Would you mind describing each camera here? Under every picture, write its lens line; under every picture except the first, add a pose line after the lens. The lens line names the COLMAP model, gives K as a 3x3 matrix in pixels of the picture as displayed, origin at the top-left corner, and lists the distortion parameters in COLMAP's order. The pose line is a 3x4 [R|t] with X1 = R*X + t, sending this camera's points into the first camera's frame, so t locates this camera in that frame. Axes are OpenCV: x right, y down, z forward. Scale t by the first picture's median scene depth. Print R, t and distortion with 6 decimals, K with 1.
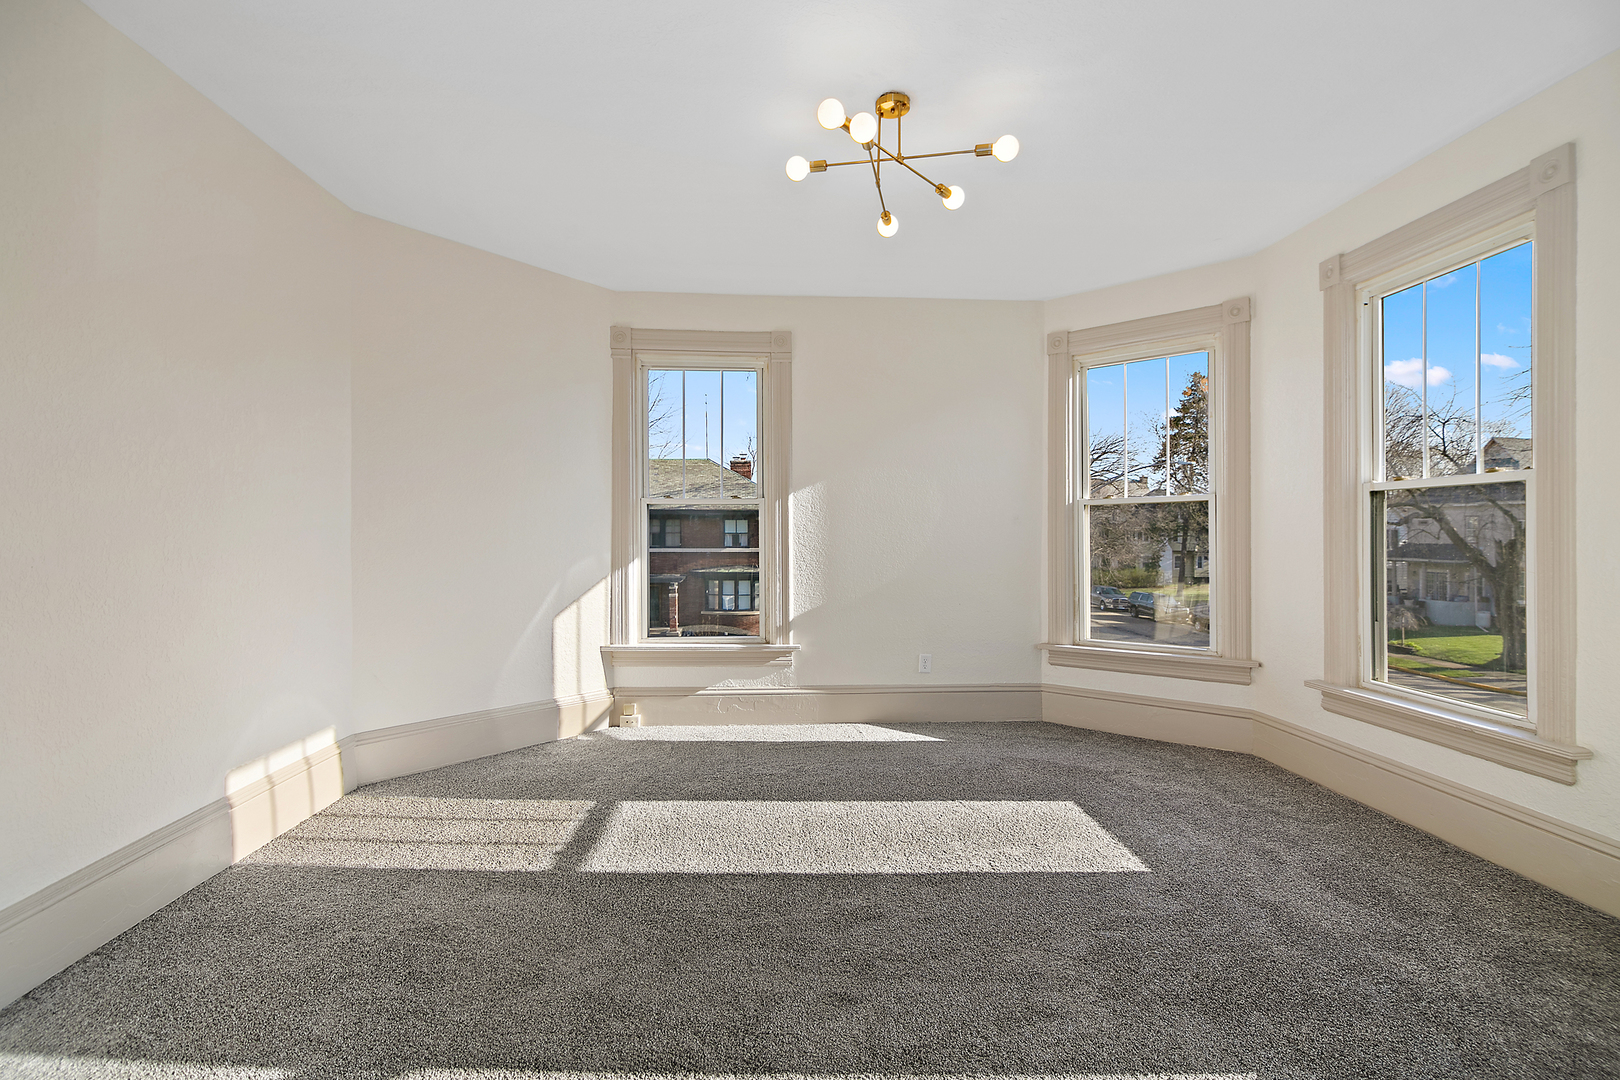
lens RADIAL K [[726.9, 0, 799.3], [0, 726.9, 523.9], [0, 0, 1]] dist [0.000750, -0.008538]
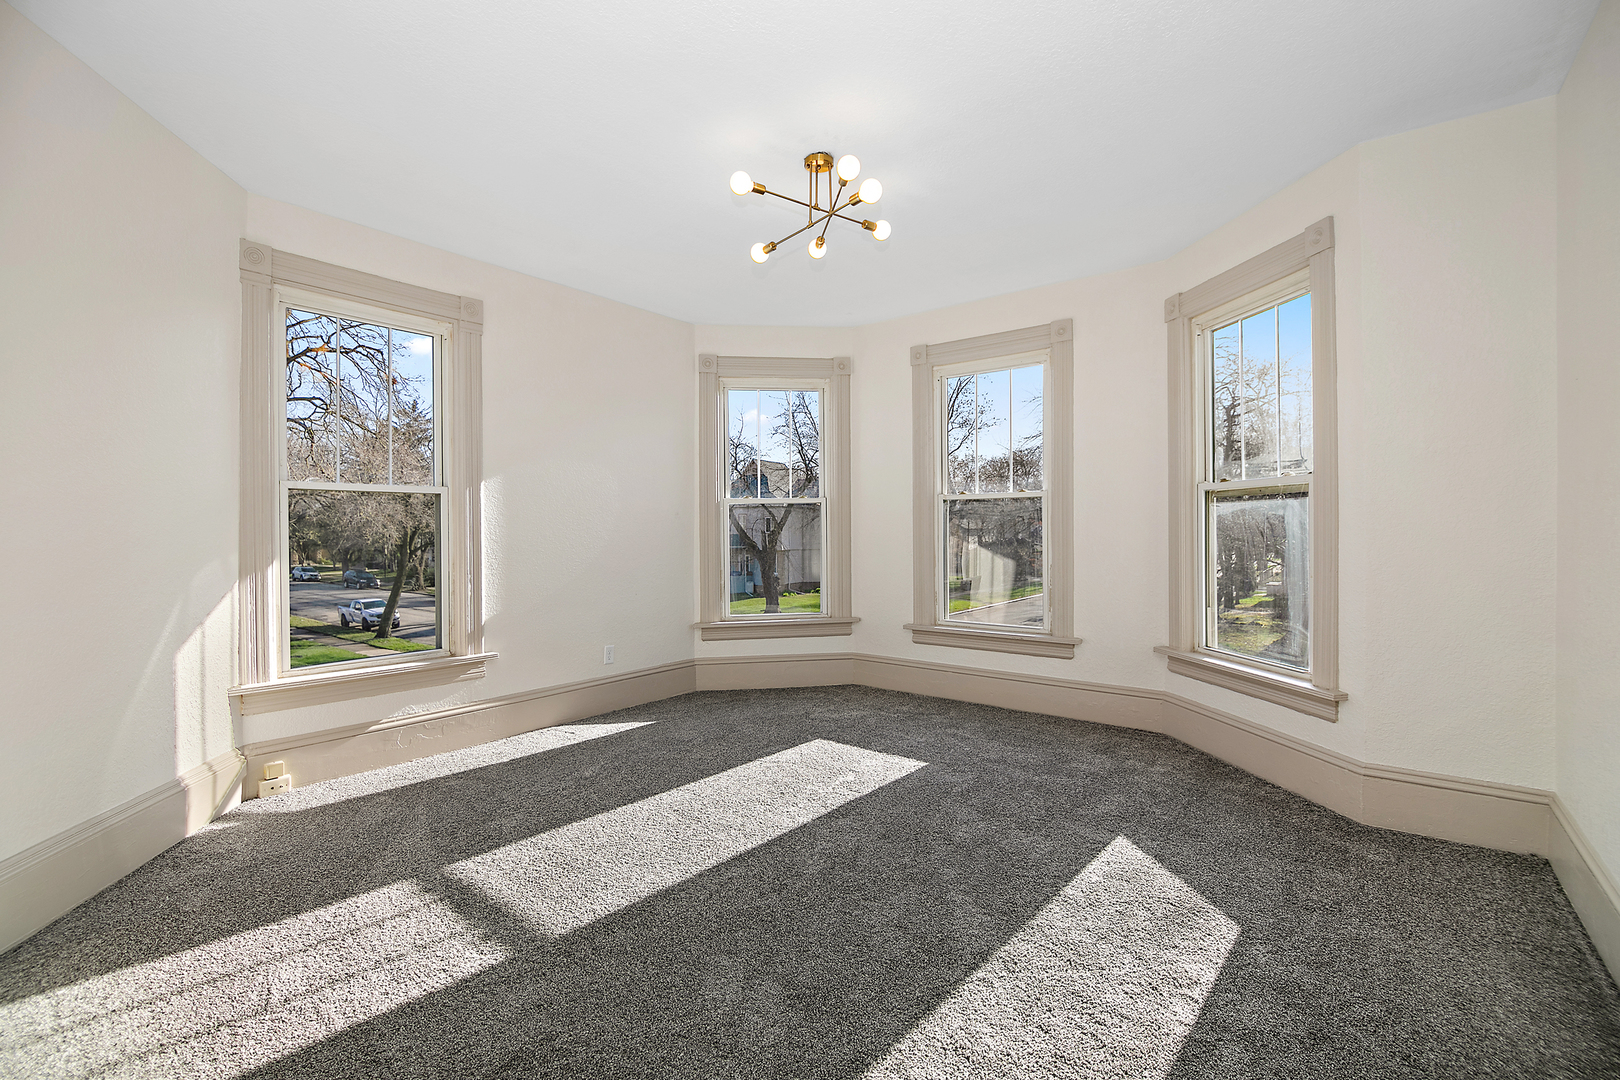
lens RADIAL K [[700.6, 0, 808.5], [0, 700.6, 503.5], [0, 0, 1]] dist [-0.001894, -0.013070]
pose [[0.674383, 0.022199, 0.738048, -0.393657], [-0.006787, 0.999692, -0.023867, 0.001760], [-0.738350, 0.011087, 0.674326, 0.136830]]
